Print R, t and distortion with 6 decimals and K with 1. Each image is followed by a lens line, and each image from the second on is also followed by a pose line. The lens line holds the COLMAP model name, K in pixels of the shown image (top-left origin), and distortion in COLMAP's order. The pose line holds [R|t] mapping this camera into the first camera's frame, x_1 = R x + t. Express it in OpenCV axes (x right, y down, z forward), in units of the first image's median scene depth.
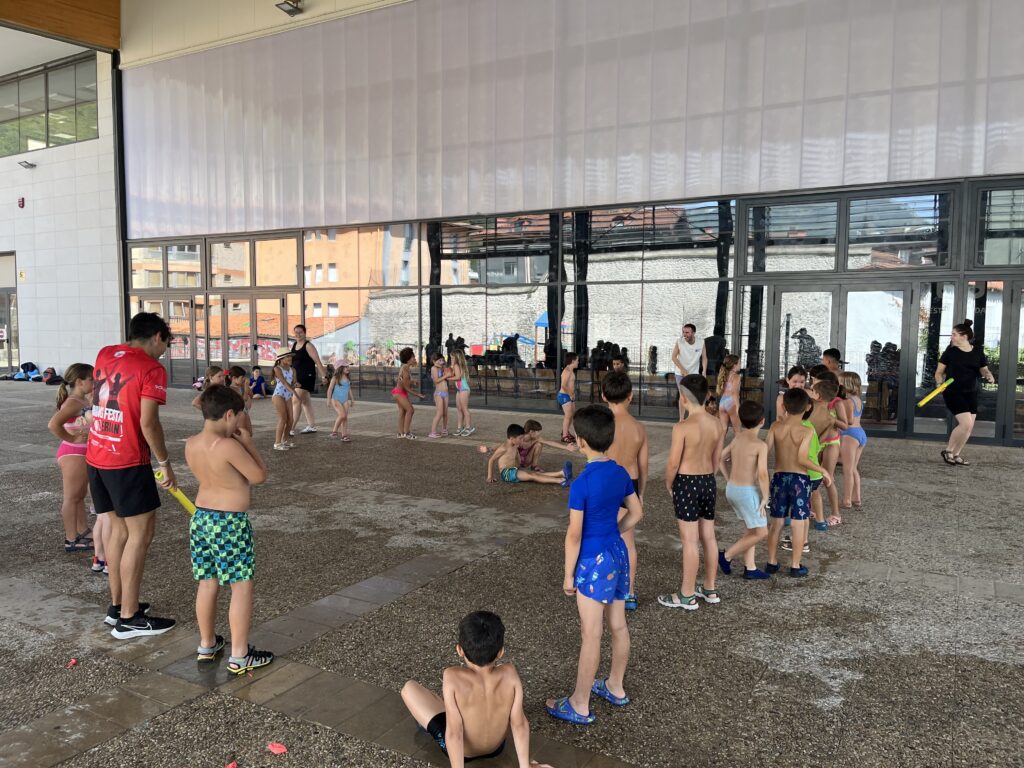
lens RADIAL K [[777.2, 0, 519.6], [0, 777.2, 382.0], [0, 0, 1]] dist [0.070609, -0.081961]
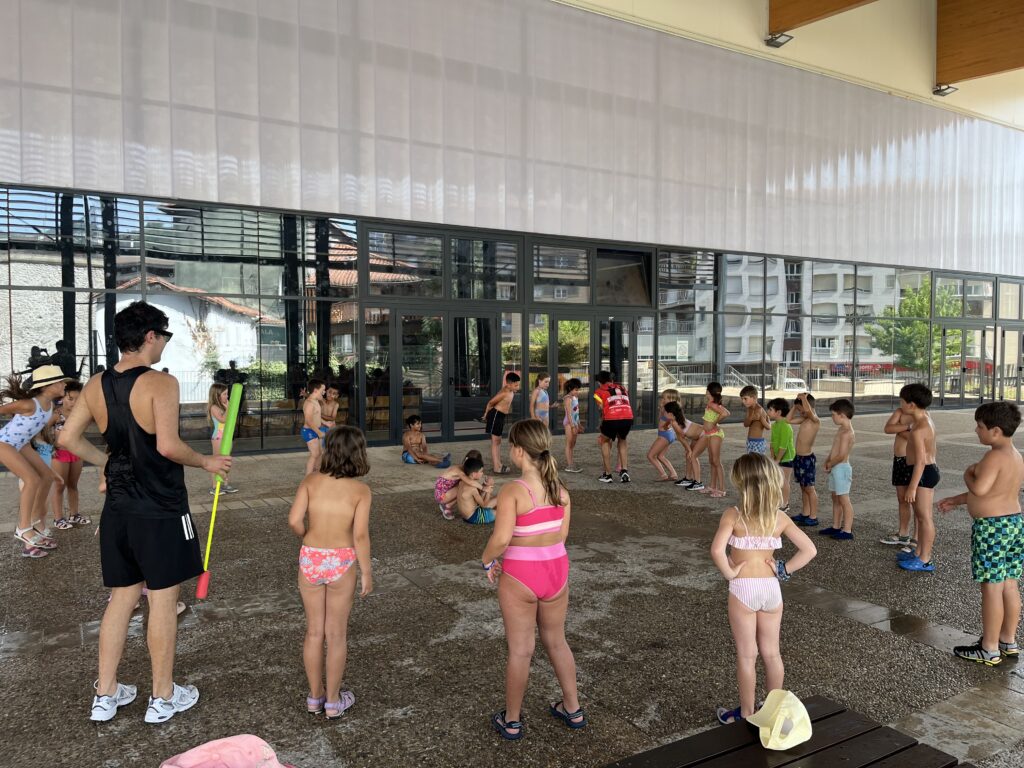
lens RADIAL K [[777.2, 0, 522.5], [0, 777.2, 384.9], [0, 0, 1]] dist [0.070609, -0.081961]
pose [[0.489006, -0.050027, 0.870845, -0.568829], [0.064312, 0.997705, 0.021202, -0.035829], [-0.869906, 0.045638, 0.491101, 0.378546]]
